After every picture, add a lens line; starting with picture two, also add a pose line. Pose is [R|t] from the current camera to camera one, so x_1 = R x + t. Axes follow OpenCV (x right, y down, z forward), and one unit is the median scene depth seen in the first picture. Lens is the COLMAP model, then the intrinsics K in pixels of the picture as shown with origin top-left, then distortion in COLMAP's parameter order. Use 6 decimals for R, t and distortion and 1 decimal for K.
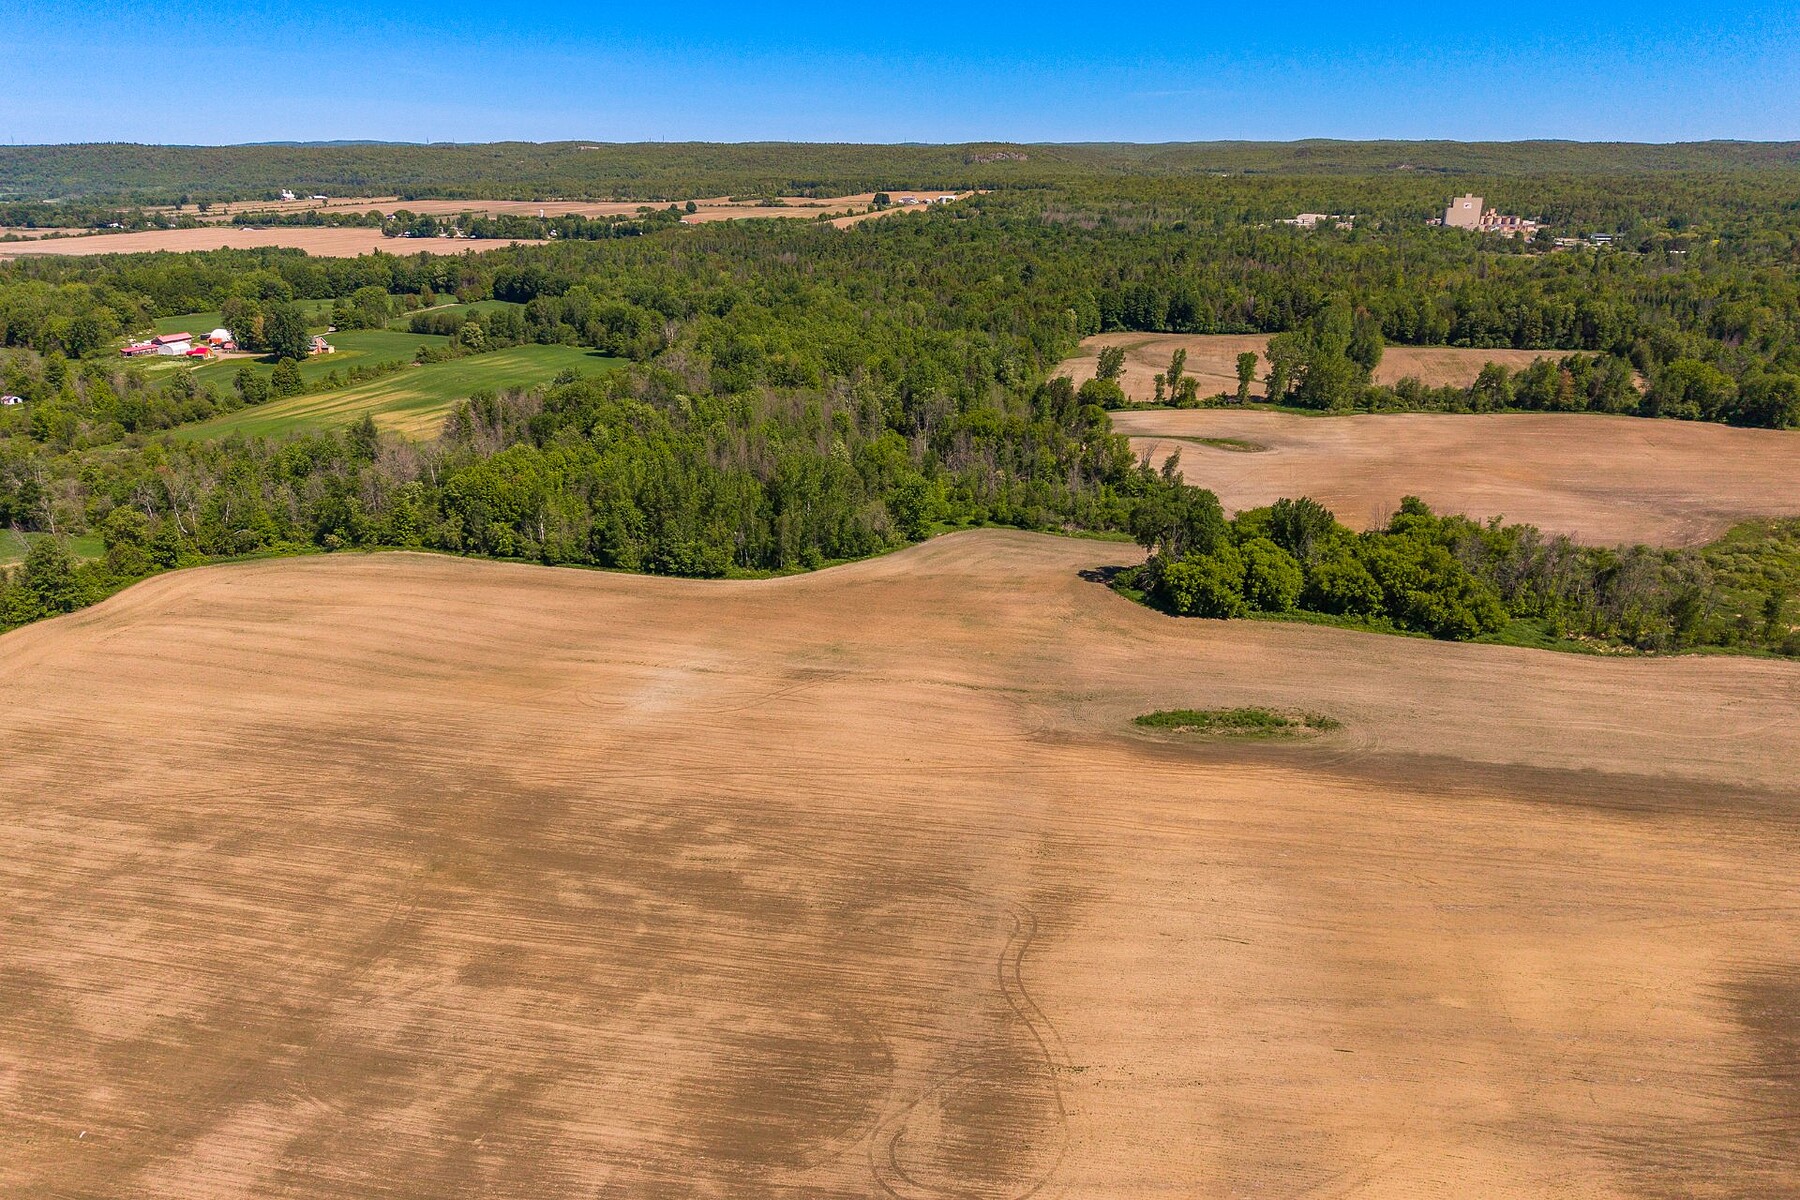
lens RADIAL K [[1225.3, 0, 905.7], [0, 1225.3, 612.1], [0, 0, 1]] dist [0.032883, -0.035393]
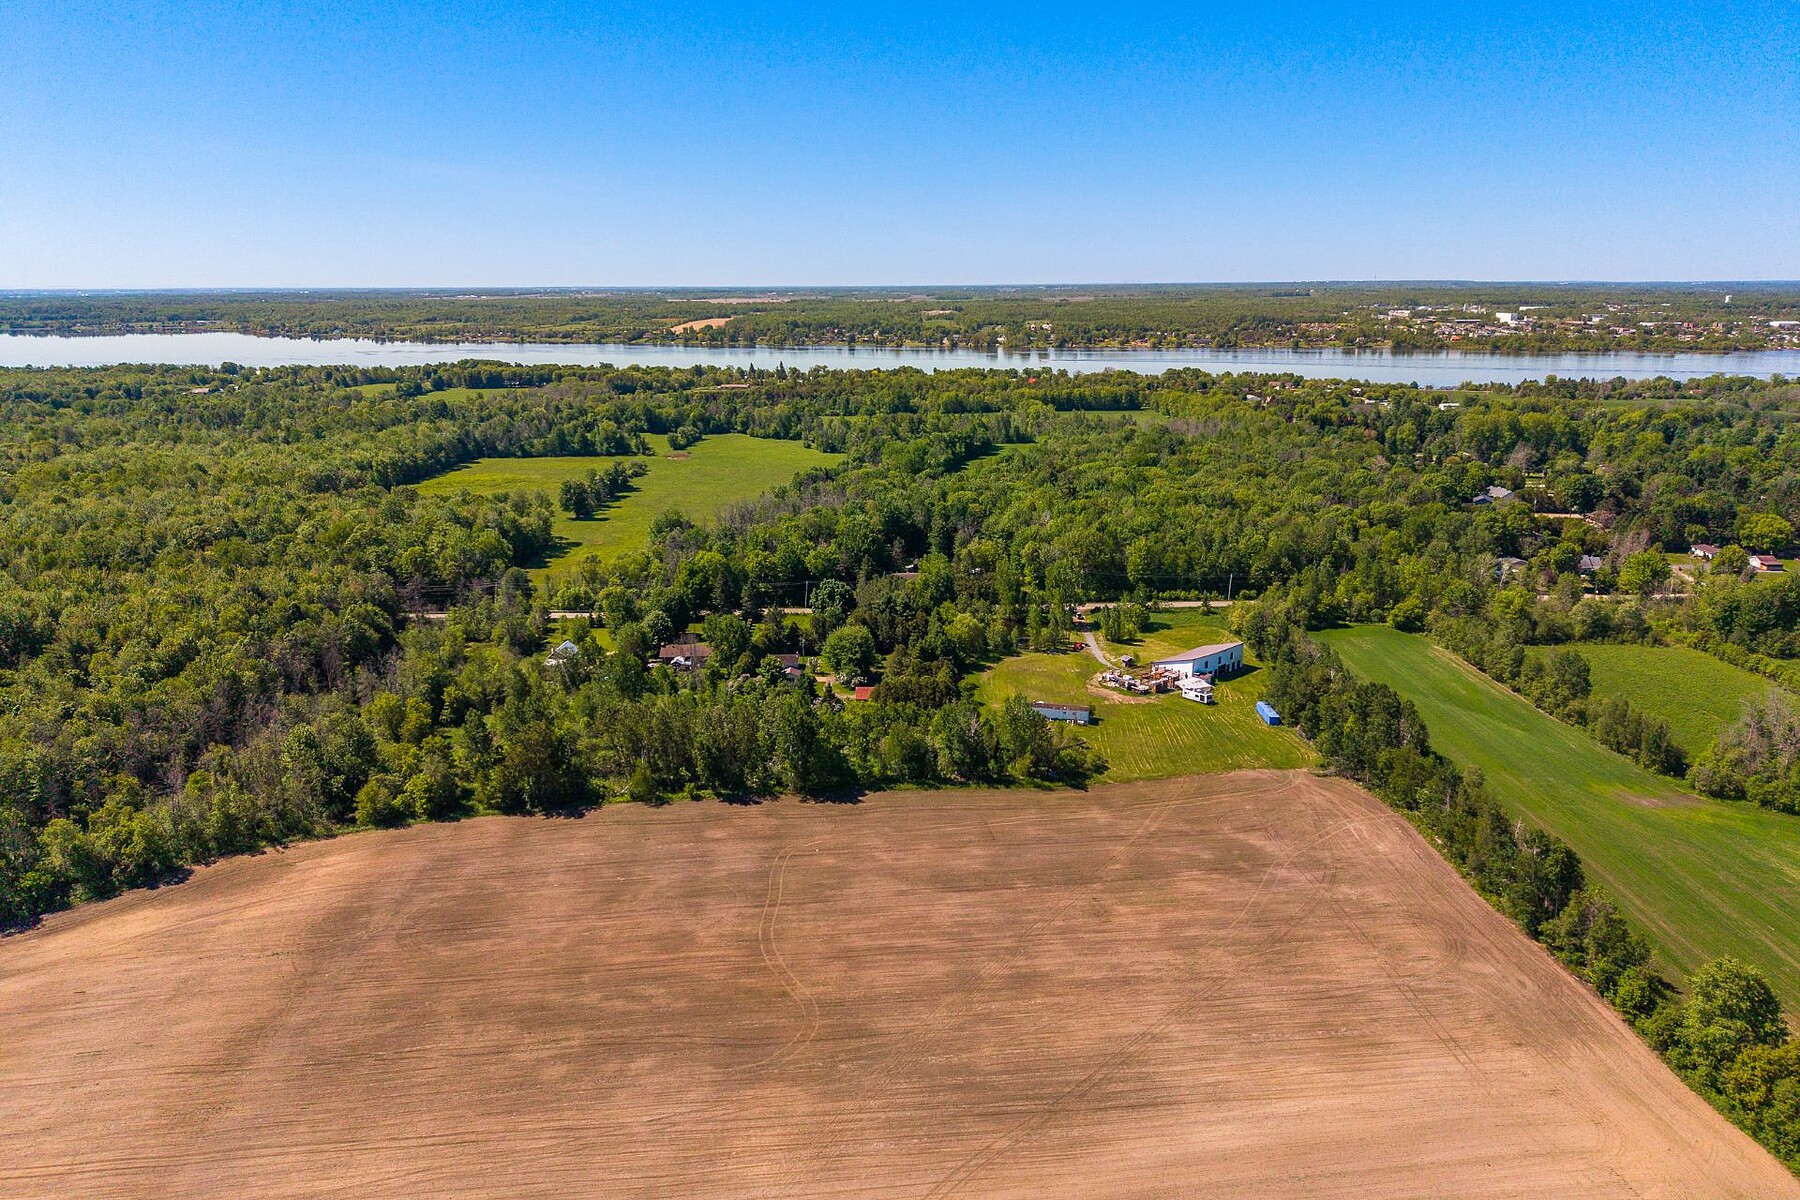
lens RADIAL K [[1198.3, 0, 902.3], [0, 1198.3, 610.8], [0, 0, 1]] dist [0.038875, -0.042552]
pose [[-0.951202, 0.088206, -0.295694, -0.047364], [-0.099004, 0.820369, 0.563199, -0.212705], [0.292255, 0.564991, -0.771604, 0.471541]]
